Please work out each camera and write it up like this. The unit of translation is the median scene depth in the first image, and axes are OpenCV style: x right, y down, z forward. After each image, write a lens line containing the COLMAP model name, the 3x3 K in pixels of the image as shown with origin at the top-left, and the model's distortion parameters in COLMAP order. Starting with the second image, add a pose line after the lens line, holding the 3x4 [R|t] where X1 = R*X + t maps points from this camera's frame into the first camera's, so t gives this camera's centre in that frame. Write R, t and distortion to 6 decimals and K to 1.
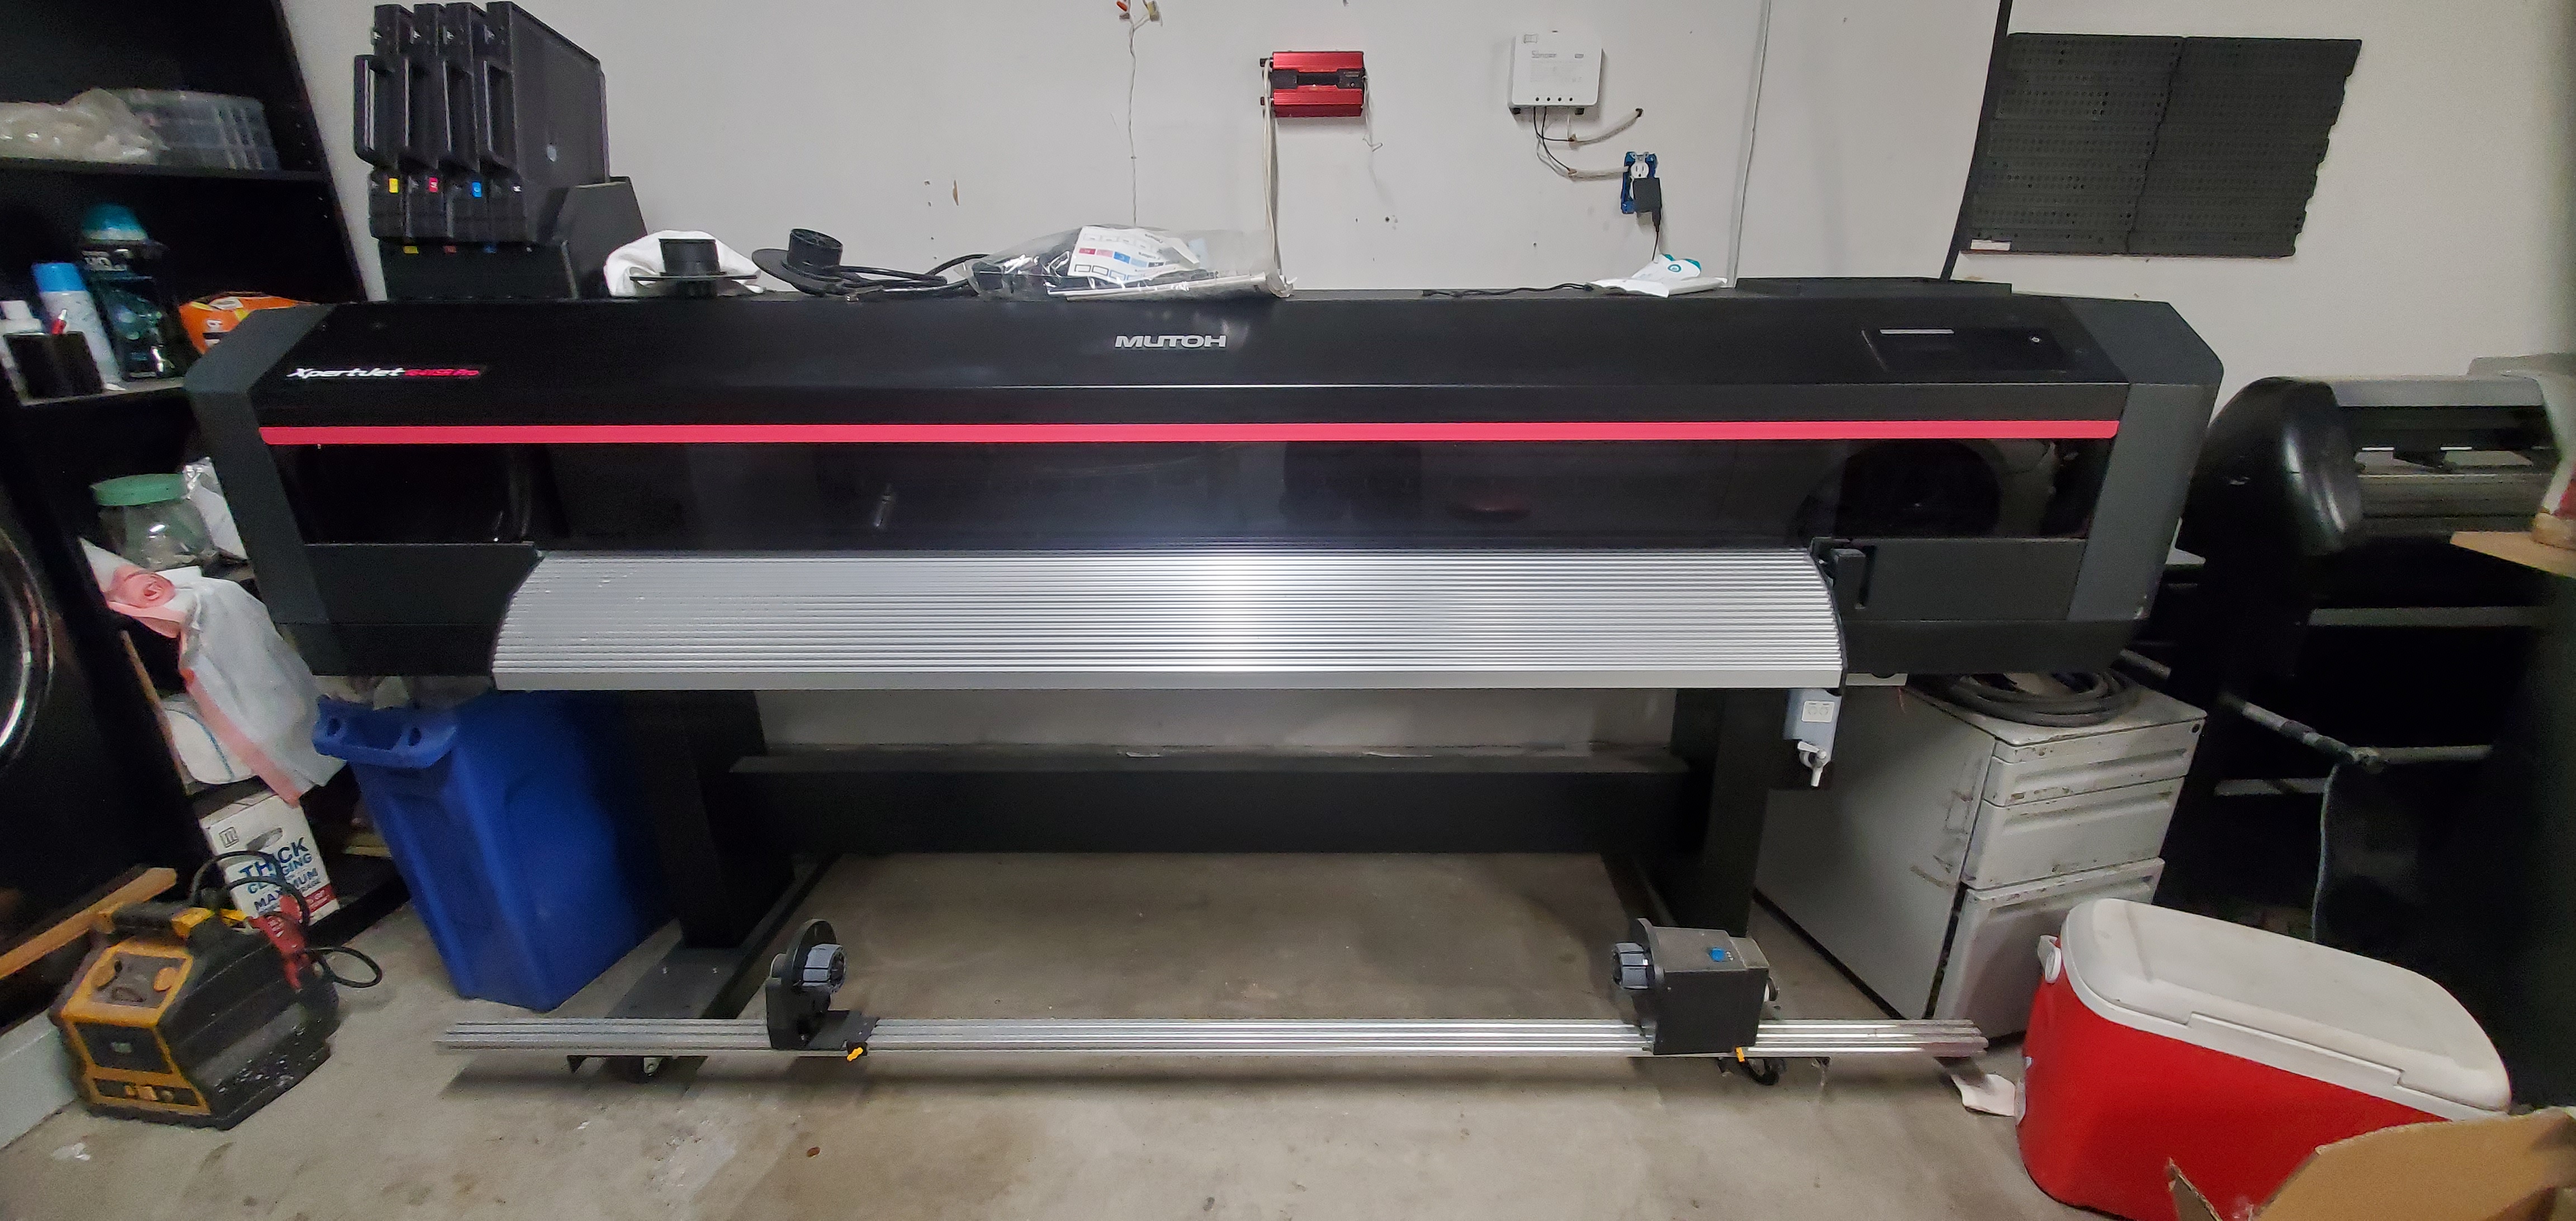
lens RADIAL K [[1011.4, 0, 1288.9], [0, 1011.4, 612.6], [0, 0, 1]] dist [0.002580, 0.000204]
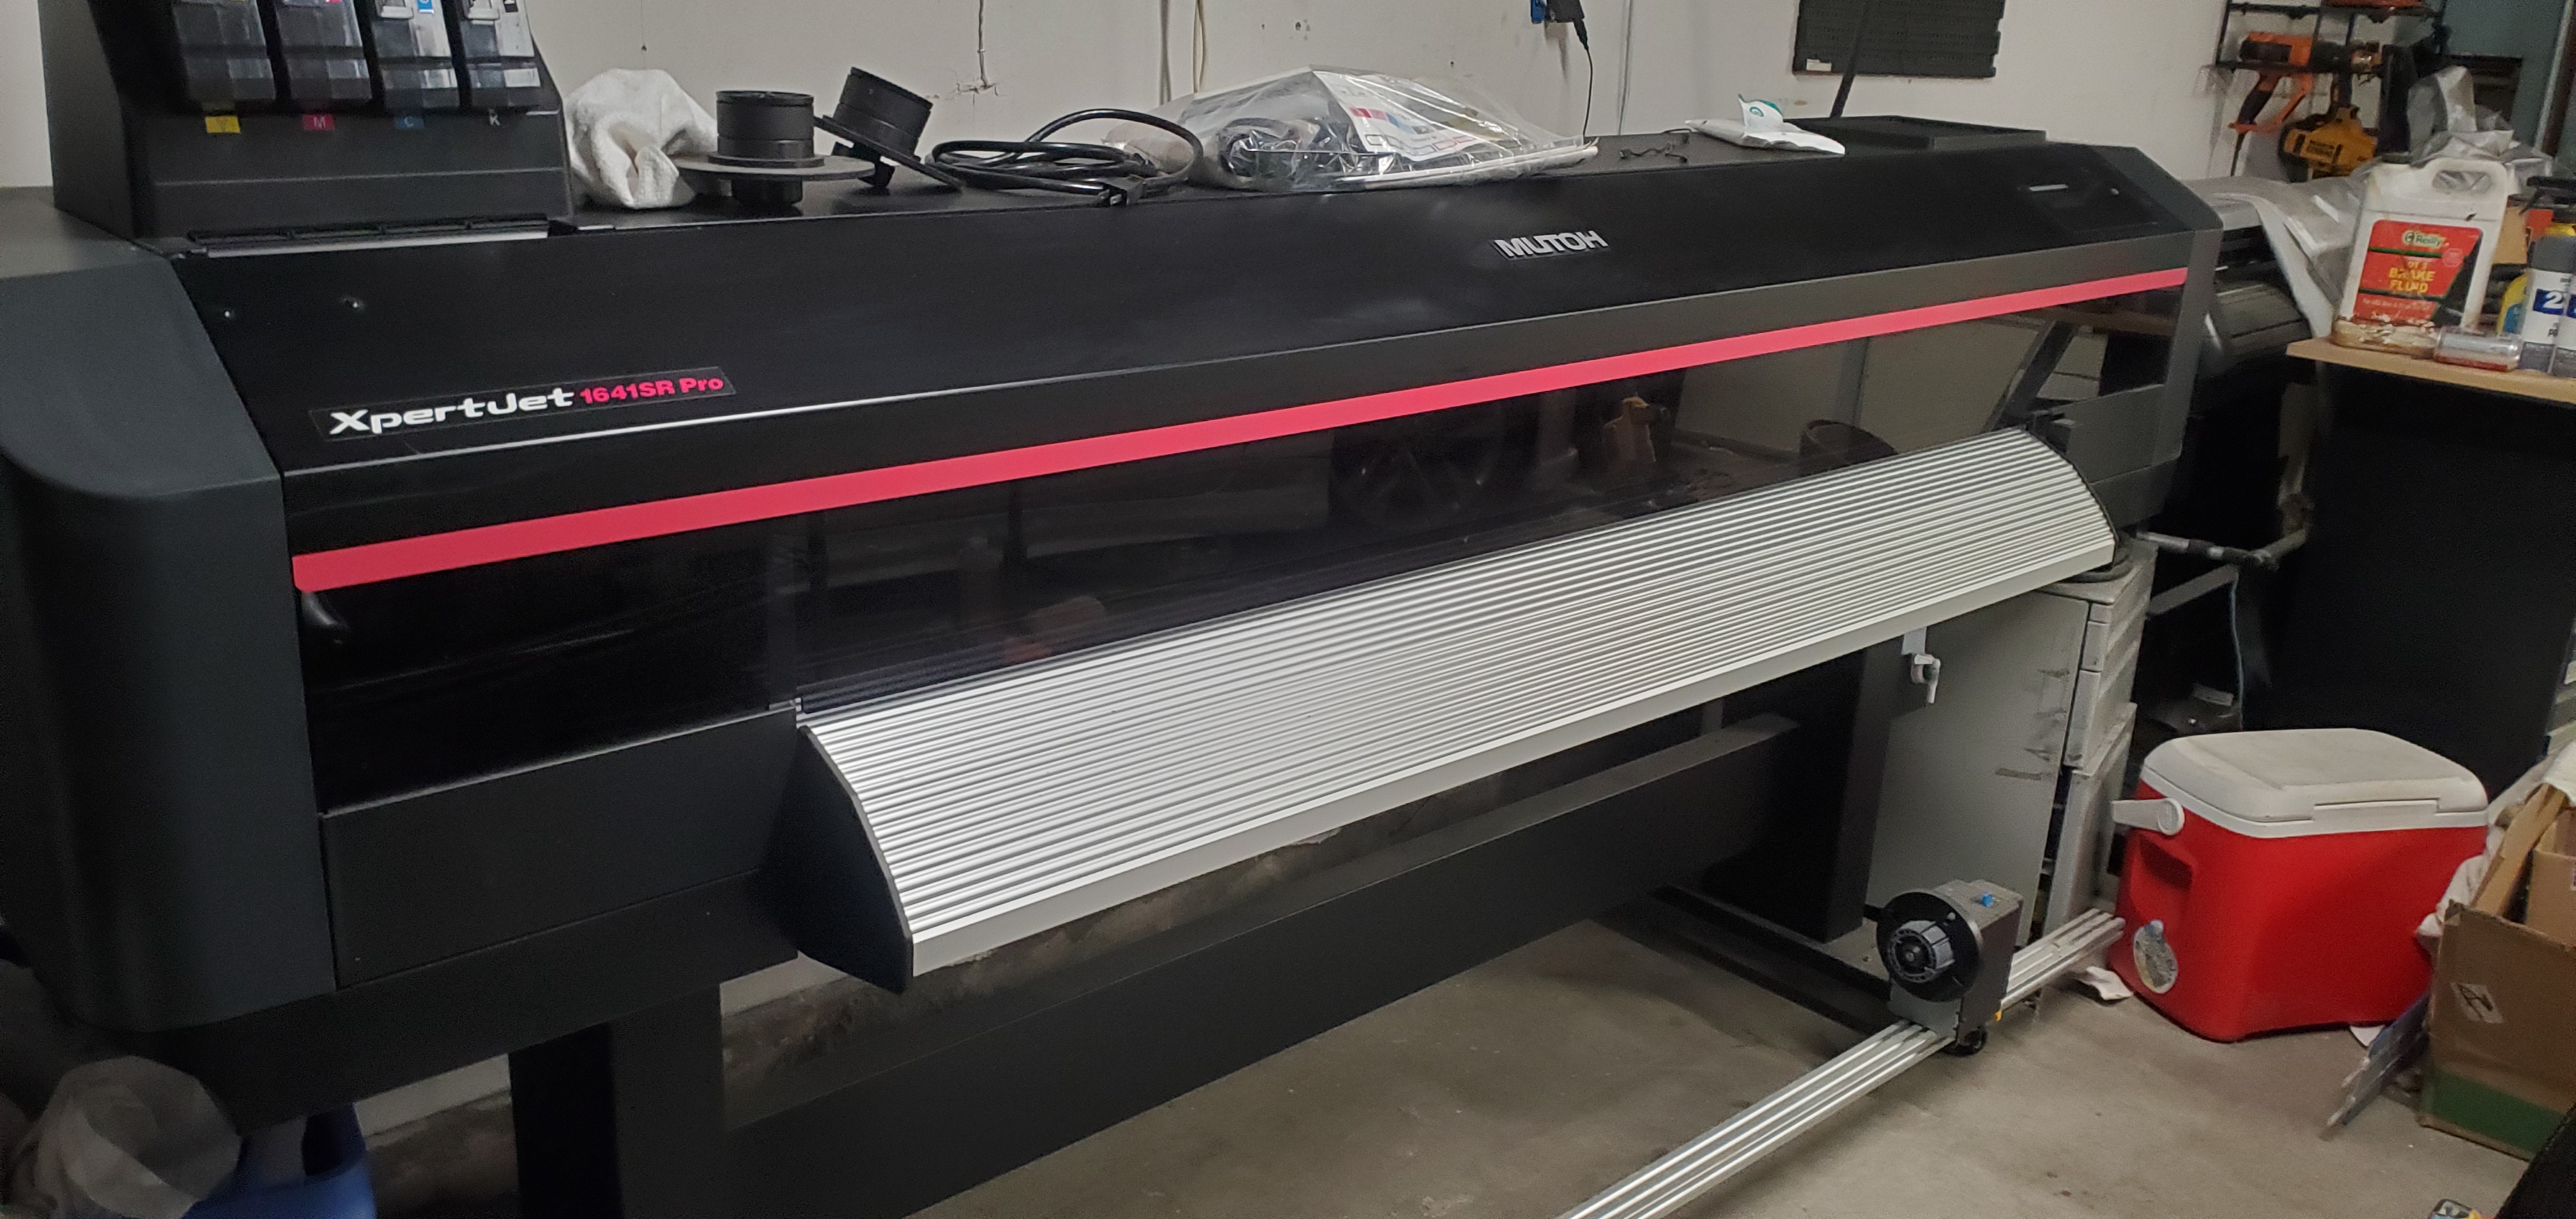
lens RADIAL K [[1989.4, 0, 1286.1], [0, 1989.4, 609.3], [0, 0, 1]] dist [0.032520, -0.000870]
pose [[0.734305, -0.176388, 0.655503, -1.050453], [0.189833, 0.980481, 0.051182, -0.105080], [-0.651736, 0.086853, 0.753456, 0.071720]]
